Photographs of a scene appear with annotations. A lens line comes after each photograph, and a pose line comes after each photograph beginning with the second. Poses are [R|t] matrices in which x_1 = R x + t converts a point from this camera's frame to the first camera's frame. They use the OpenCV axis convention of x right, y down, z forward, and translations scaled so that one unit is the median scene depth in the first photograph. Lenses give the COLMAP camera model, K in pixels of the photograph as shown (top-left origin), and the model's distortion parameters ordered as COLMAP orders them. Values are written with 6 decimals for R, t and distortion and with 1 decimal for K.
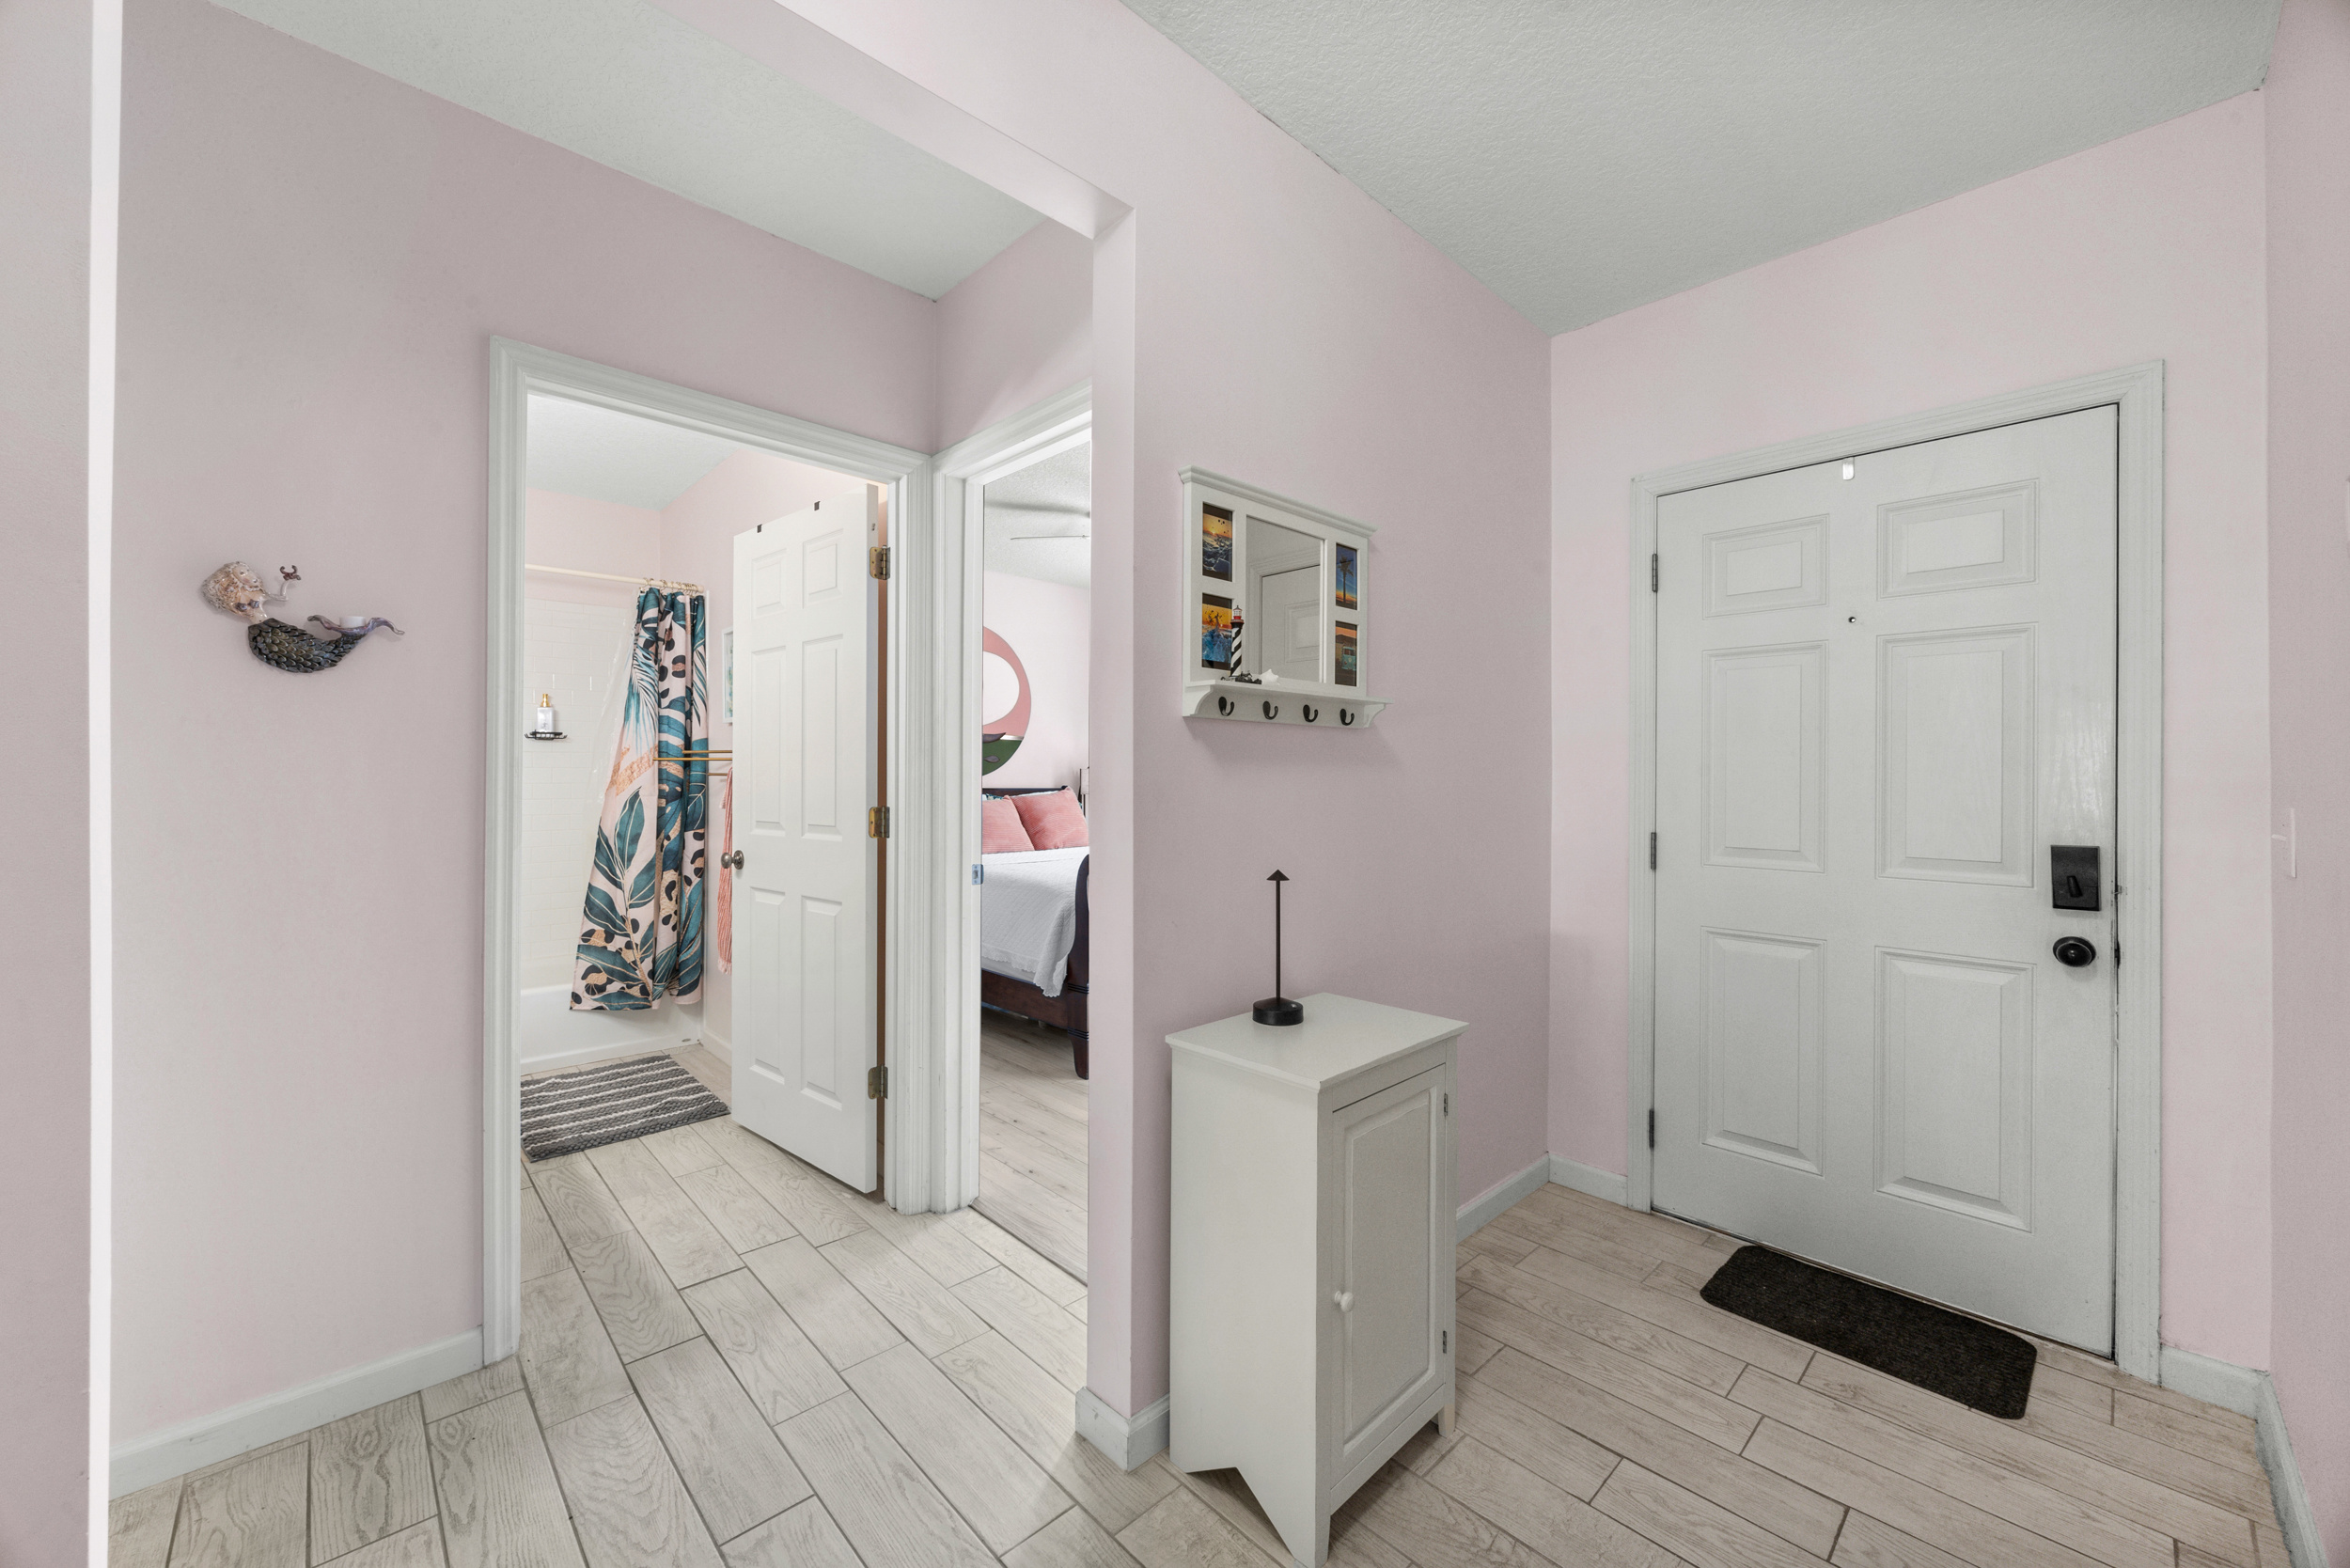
lens RADIAL K [[908.0, 0, 1167.0], [0, 908.0, 778.0], [0, 0, 1]] dist [-0.005855, 0.000256]
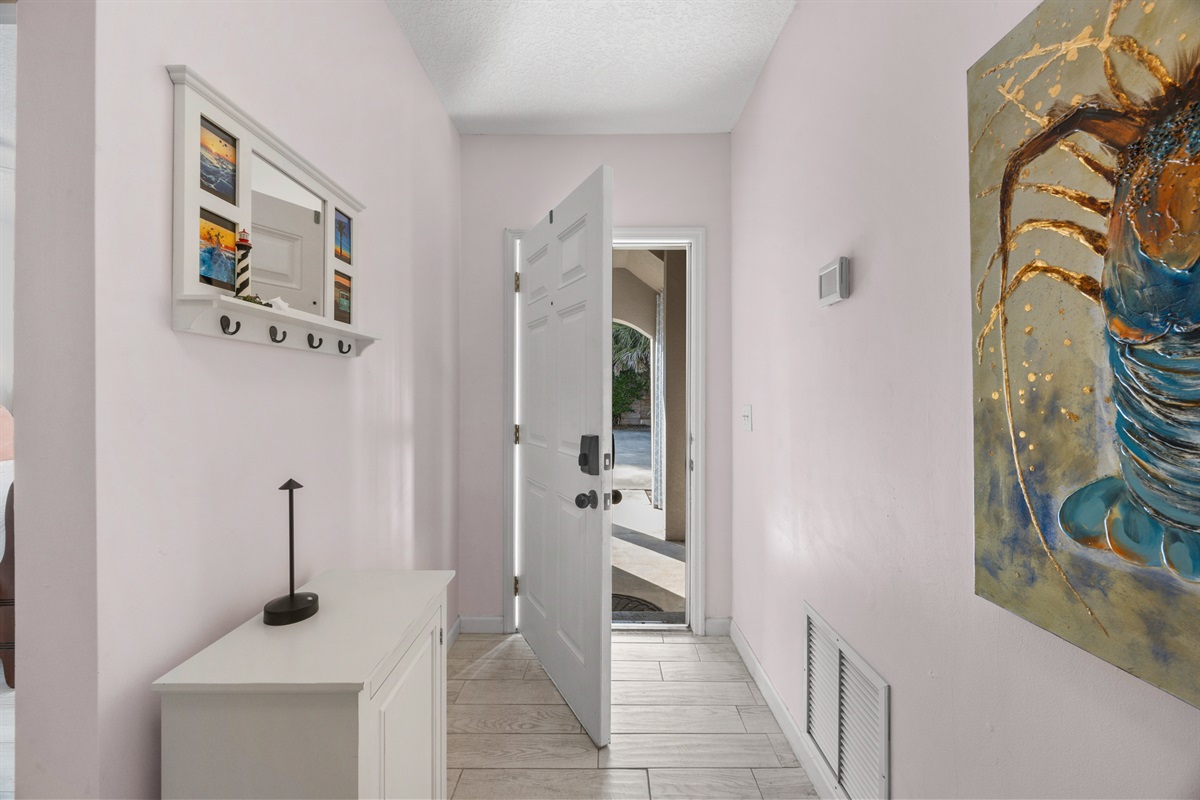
lens RADIAL K [[454.3, 0, 611.0], [0, 454.3, 395.2], [0, 0, 1]] dist [0.001210, 0.000506]
pose [[0.672765, 0.000984, 0.739855, -0.024826], [-0.003205, 0.999994, 0.001584, -0.002457], [-0.739849, -0.003437, 0.672764, 0.334254]]
